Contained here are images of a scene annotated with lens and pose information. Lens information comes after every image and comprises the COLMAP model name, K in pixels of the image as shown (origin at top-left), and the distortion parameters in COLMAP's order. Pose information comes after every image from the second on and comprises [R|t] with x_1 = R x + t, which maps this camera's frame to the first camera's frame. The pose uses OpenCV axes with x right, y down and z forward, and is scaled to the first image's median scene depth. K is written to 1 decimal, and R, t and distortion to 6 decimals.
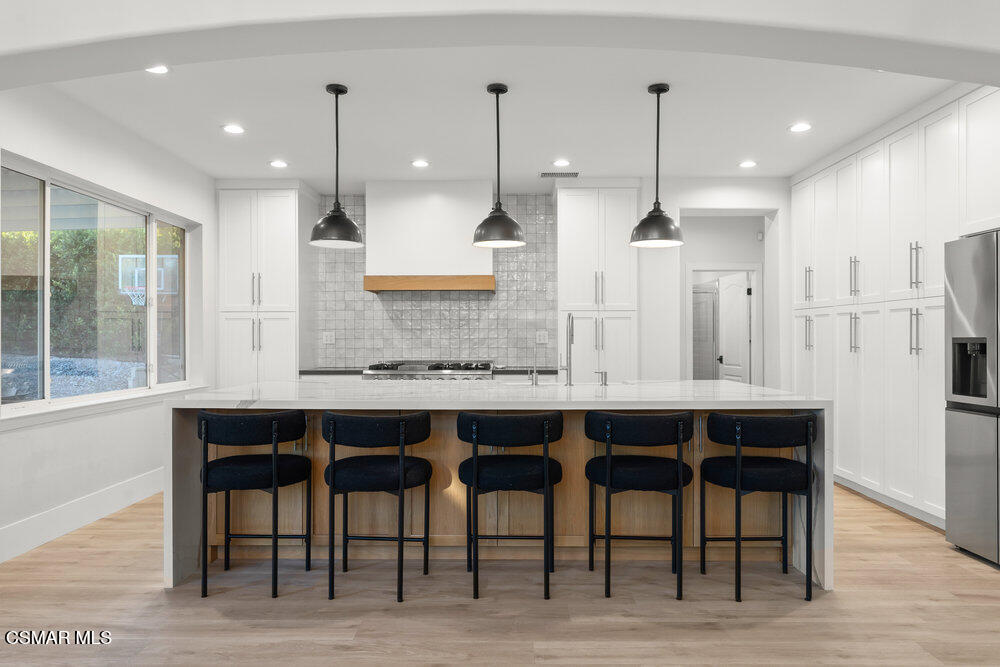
lens RADIAL K [[641.6, 0, 512.2], [0, 641.6, 338.3], [0, 0, 1]] dist [0.002794, -0.001217]
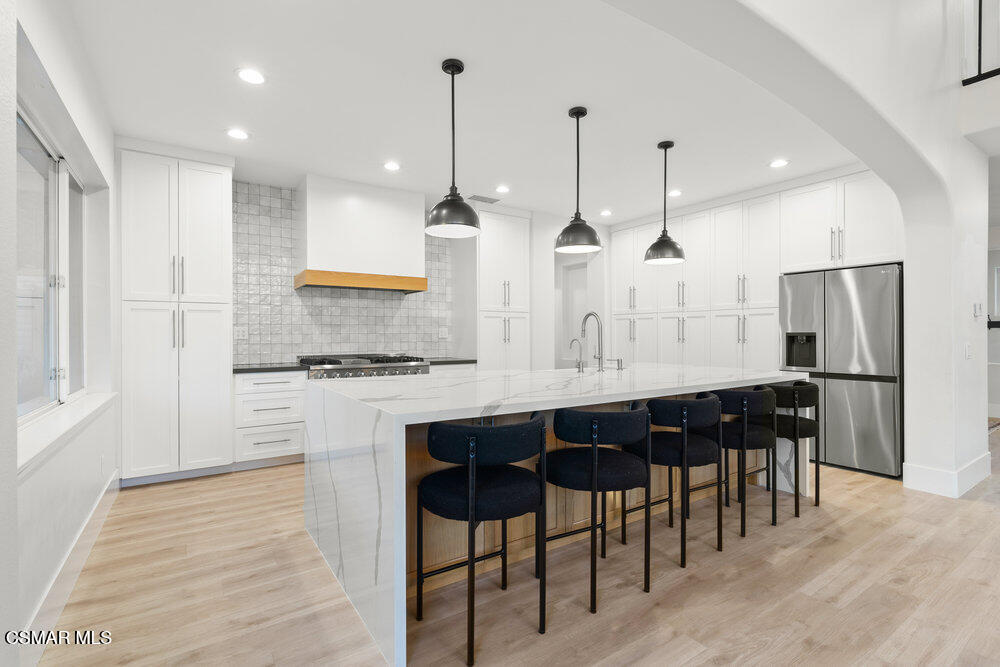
lens RADIAL K [[452.4, 0, 499.2], [0, 452.4, 338.0], [0, 0, 1]] dist [-0.005444, 0.000579]
pose [[0.835559, -0.003793, 0.549387, -0.388848], [0.000408, 0.999980, 0.006284, 0.003131], [-0.549400, -0.005026, 0.835544, 0.274810]]
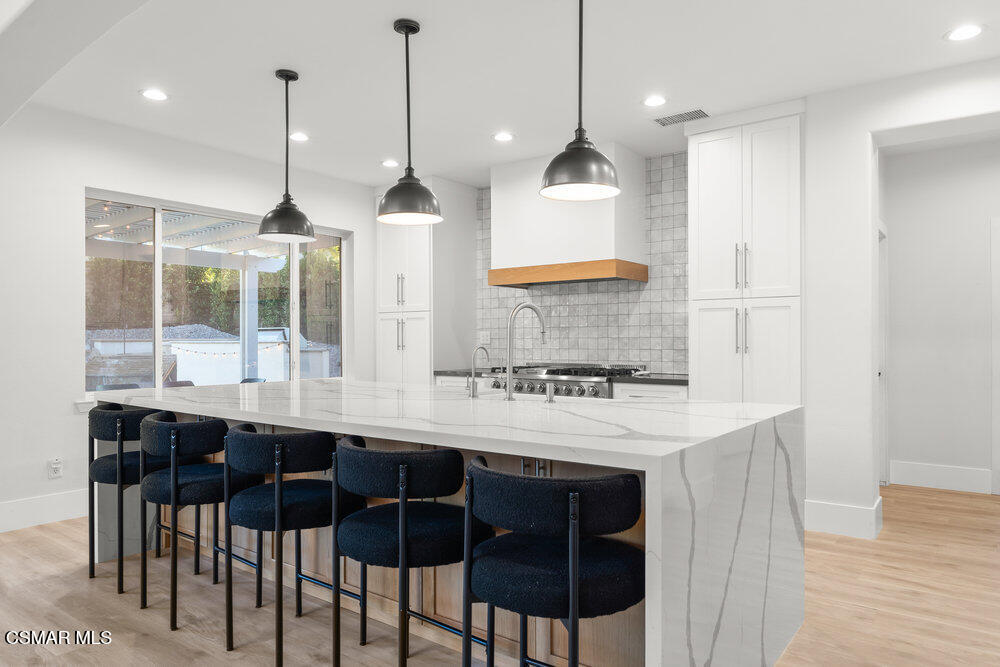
lens RADIAL K [[659.5, 0, 514.1], [0, 659.5, 339.5], [0, 0, 1]] dist [0.000776, 0.000468]
pose [[0.802695, -0.000355, -0.596390, 0.388970], [0.000547, 1.000000, 0.000141, 0.002368], [0.596390, -0.000439, 0.802695, 0.278844]]
